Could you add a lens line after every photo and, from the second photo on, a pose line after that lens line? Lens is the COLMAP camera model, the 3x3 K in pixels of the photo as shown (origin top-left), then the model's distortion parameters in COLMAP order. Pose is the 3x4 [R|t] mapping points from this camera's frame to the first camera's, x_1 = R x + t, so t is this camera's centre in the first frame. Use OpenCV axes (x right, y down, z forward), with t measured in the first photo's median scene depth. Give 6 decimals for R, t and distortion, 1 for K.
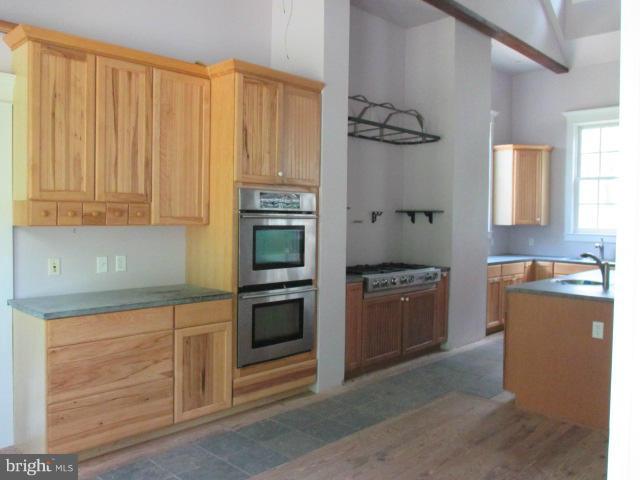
lens RADIAL K [[524.7, 0, 319.1], [0, 524.7, 239.2], [0, 0, 1]] dist [-0.022909, 0.019262]
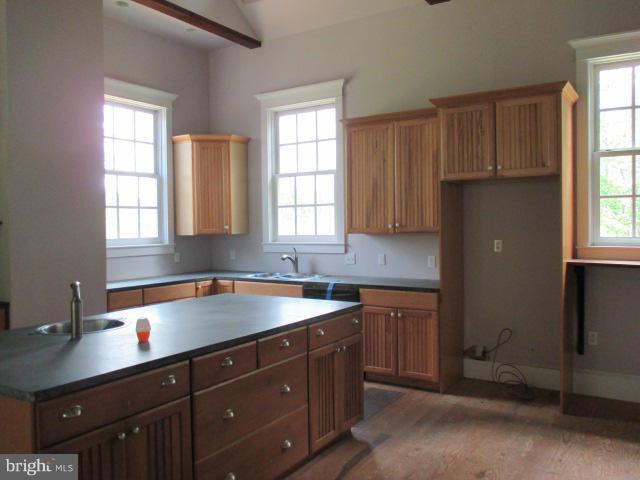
lens RADIAL K [[524.7, 0, 319.8], [0, 524.7, 237.7], [0, 0, 1]] dist [-0.022909, 0.019262]
pose [[0.982046, -0.037641, 0.184846, 0.408308], [0.040663, 0.999094, -0.012583, -0.005311], [-0.184205, 0.019873, 0.982687, 0.180435]]
